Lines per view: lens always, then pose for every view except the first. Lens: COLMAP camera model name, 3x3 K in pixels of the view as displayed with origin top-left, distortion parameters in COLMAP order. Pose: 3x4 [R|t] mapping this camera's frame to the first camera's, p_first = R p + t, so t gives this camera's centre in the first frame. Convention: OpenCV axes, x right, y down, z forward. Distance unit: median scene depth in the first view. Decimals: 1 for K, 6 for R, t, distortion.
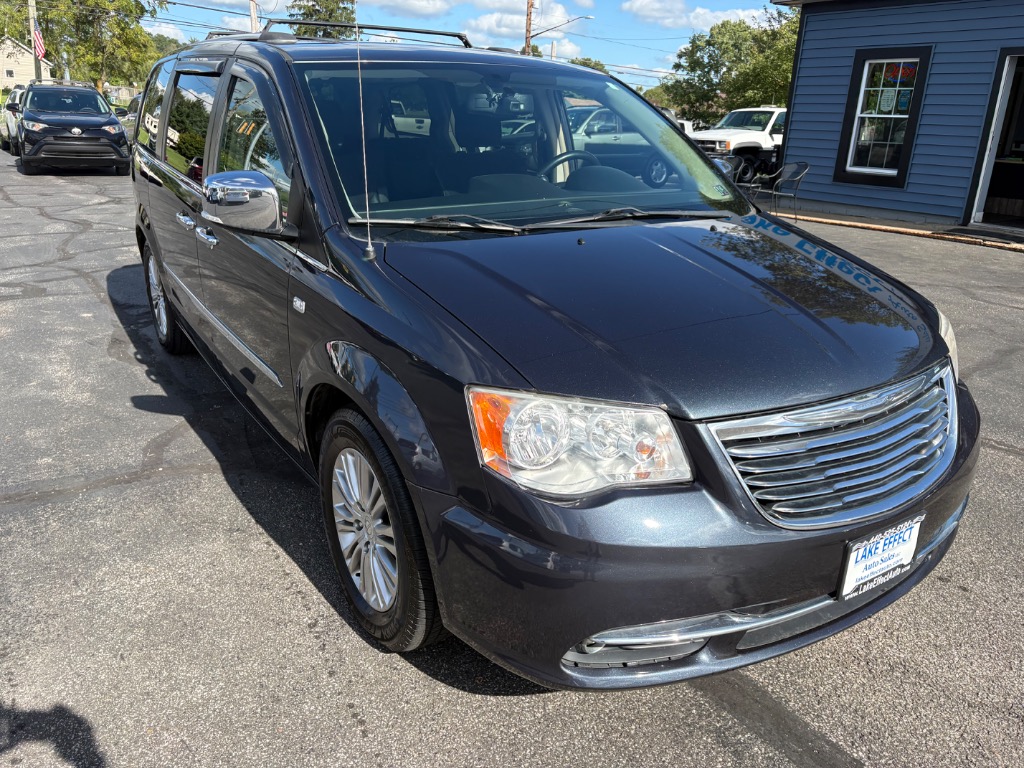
lens RADIAL K [[785.6, 0, 507.4], [0, 785.6, 385.1], [0, 0, 1]] dist [0.035634, -0.027744]
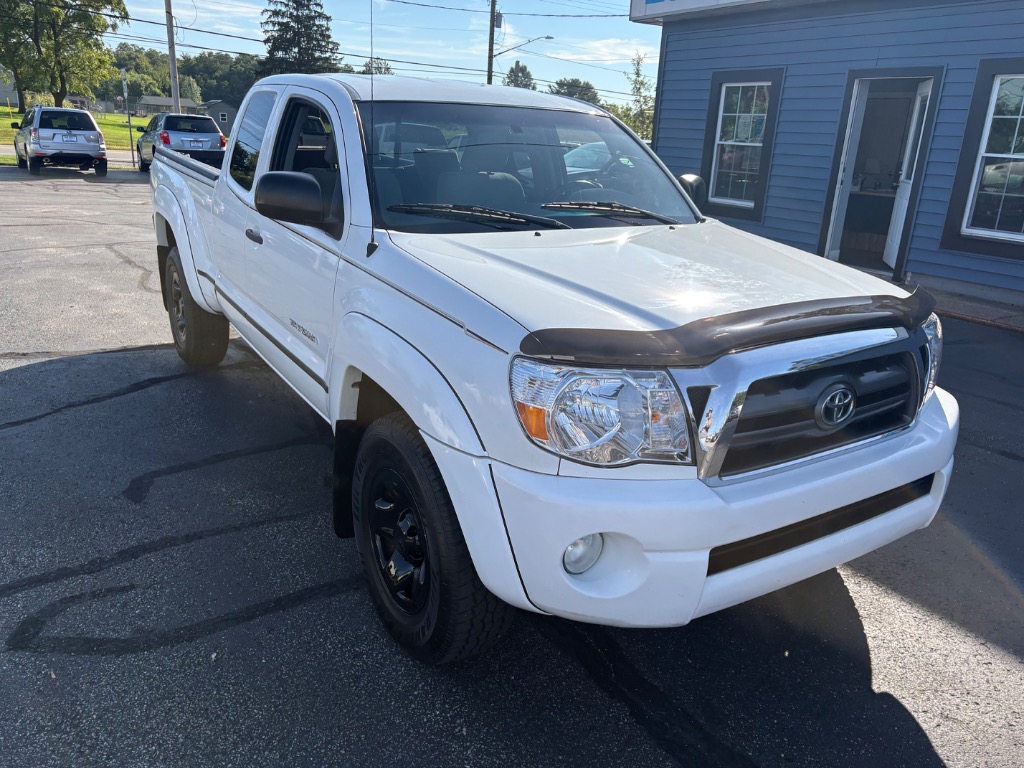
lens RADIAL K [[785.6, 0, 511.1], [0, 785.6, 387.1], [0, 0, 1]] dist [0.035634, -0.027744]
pose [[0.999914, 0.011613, 0.006143, 0.212222], [-0.011491, 0.999742, -0.019618, -0.037356], [-0.006369, 0.019546, 0.999789, 0.094103]]
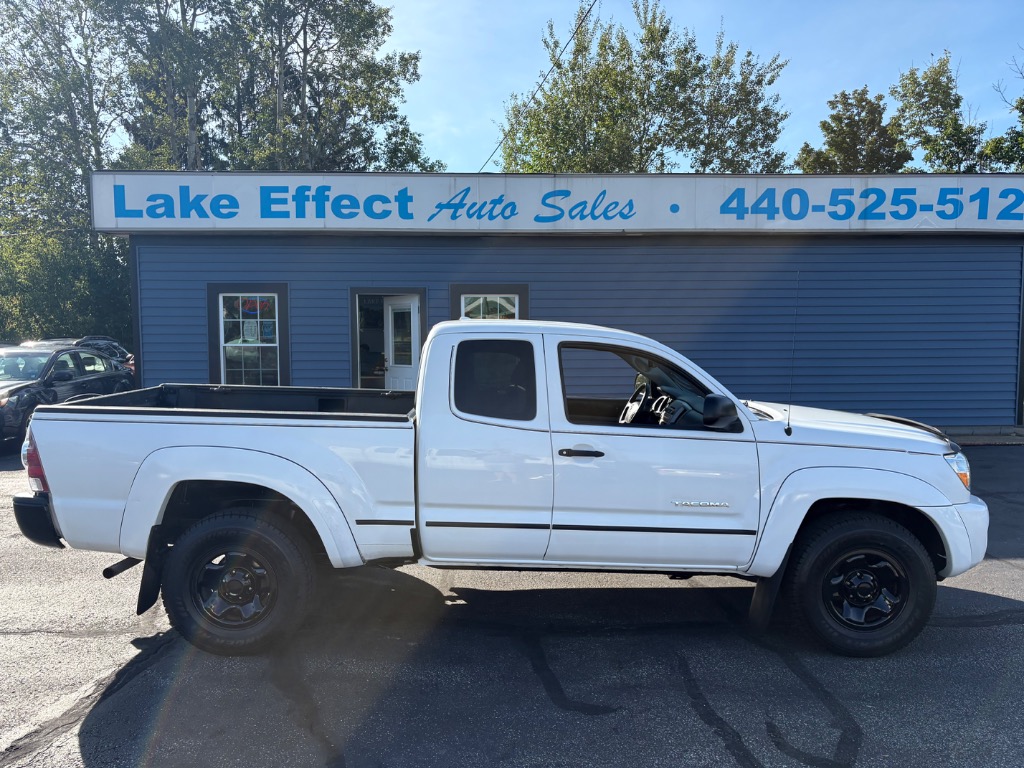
lens RADIAL K [[785.6, 0, 513.5], [0, 785.6, 390.6], [0, 0, 1]] dist [0.035634, -0.027744]
pose [[0.509605, -0.096611, 0.854967, -0.230527], [0.299427, 0.951477, -0.070958, -0.114837], [-0.806626, 0.292161, 0.513805, 0.233085]]
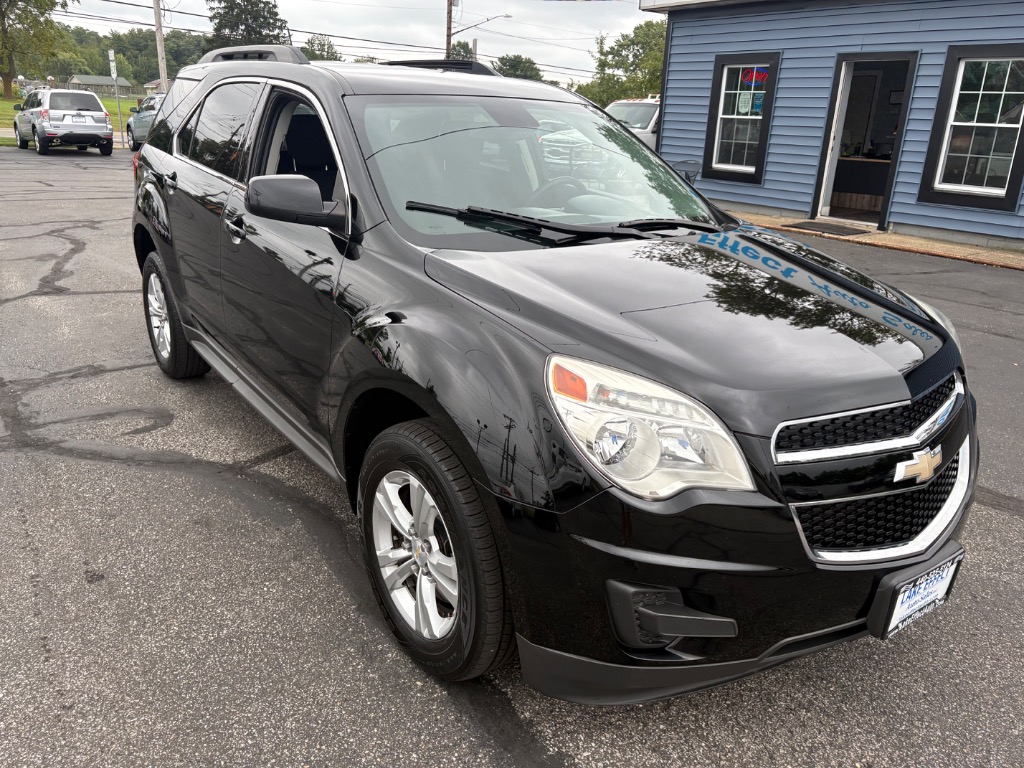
lens RADIAL K [[785.6, 0, 509.3], [0, 785.6, 377.3], [0, 0, 1]] dist [0.035634, -0.027744]
pose [[0.997012, -0.021332, 0.074238, 0.077475], [0.021648, 0.999760, -0.003458, 0.008691], [-0.074146, 0.005055, 0.997235, -0.039363]]
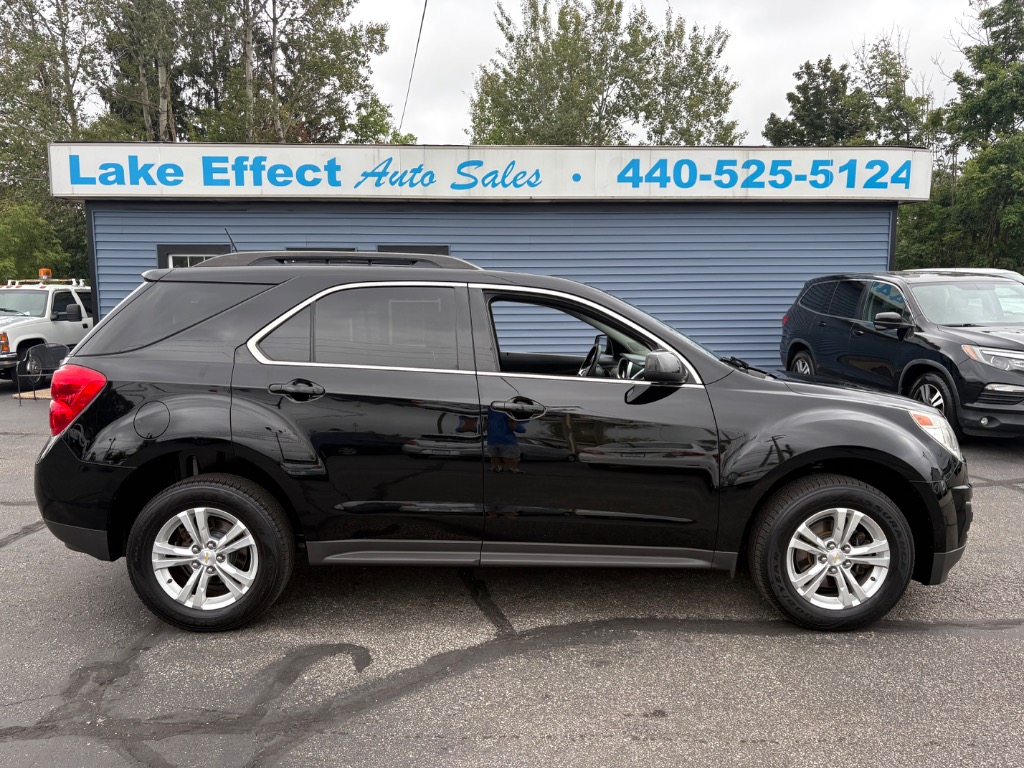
lens RADIAL K [[785.6, 0, 517.7], [0, 785.6, 385.2], [0, 0, 1]] dist [0.035634, -0.027744]
pose [[0.498521, -0.125206, 0.857788, -0.287403], [0.301875, 0.952653, -0.036388, -0.046948], [-0.812618, 0.277085, 0.512714, 0.087765]]
